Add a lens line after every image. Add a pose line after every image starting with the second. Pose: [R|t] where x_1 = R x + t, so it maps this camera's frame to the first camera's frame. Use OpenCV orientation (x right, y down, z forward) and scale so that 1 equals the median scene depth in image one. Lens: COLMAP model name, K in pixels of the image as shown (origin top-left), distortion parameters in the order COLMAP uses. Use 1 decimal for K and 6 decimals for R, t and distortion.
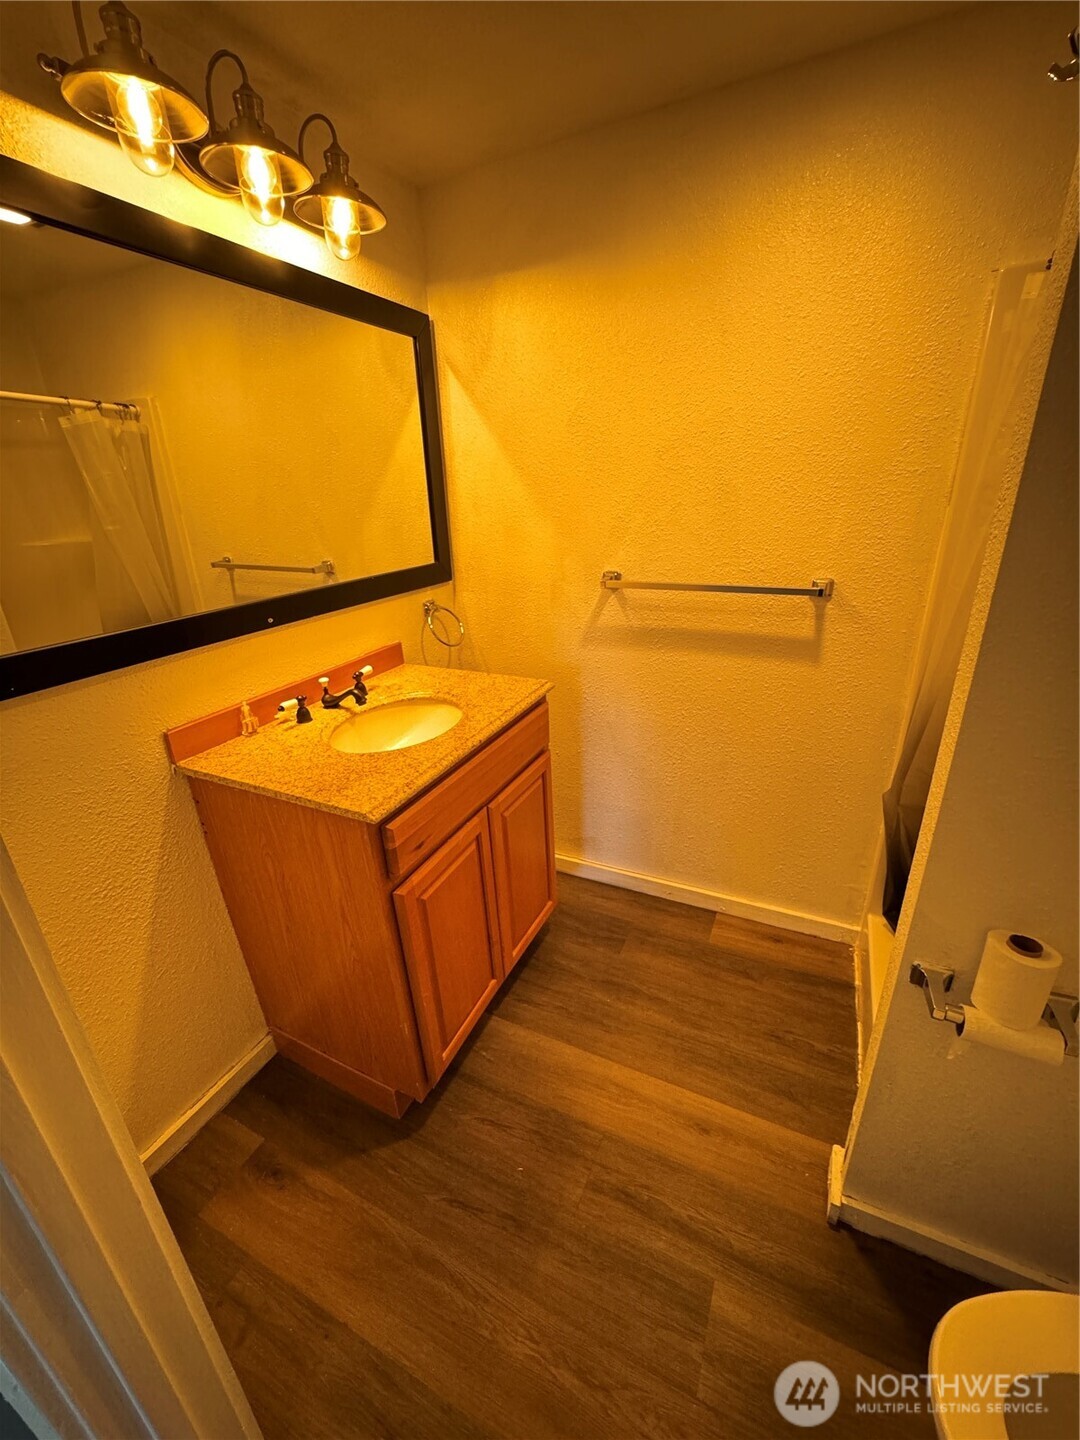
lens RADIAL K [[583.4, 0, 538.2], [0, 583.4, 718.5], [0, 0, 1]] dist [-0.009248, 0.001200]
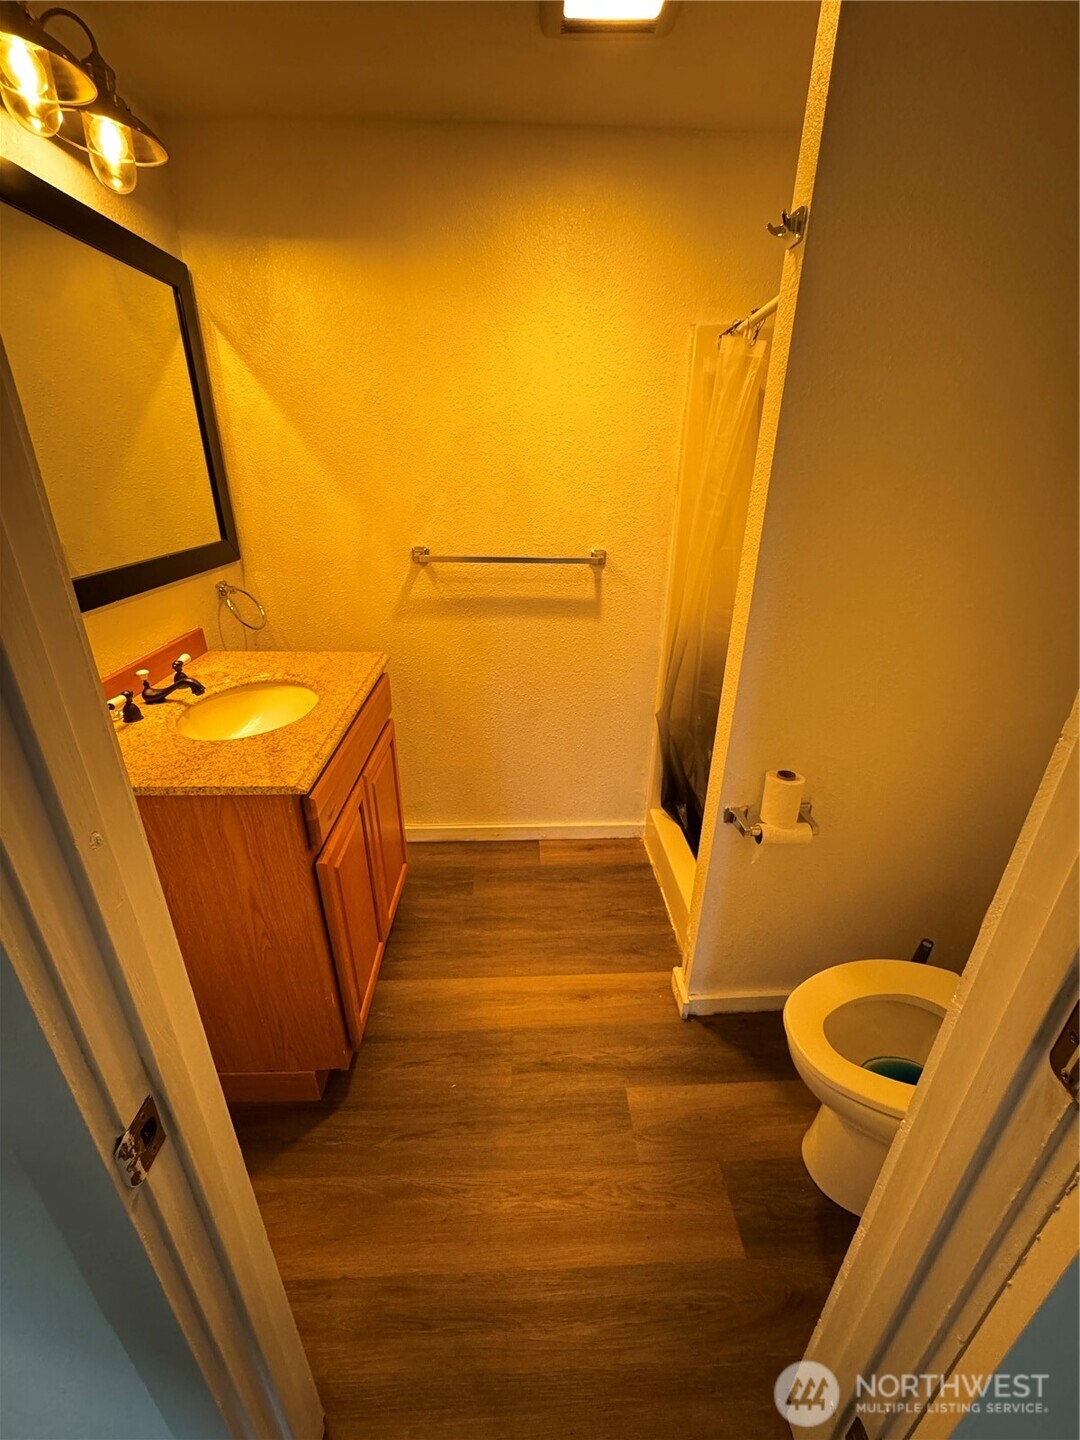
lens RADIAL K [[583.4, 0, 544.6], [0, 583.4, 720.6], [0, 0, 1]] dist [-0.009248, 0.001200]
pose [[0.878197, -0.144358, 0.455994, -0.254907], [0.130359, 0.989514, 0.062200, 0.032194], [-0.460192, 0.004819, 0.887806, -0.065881]]
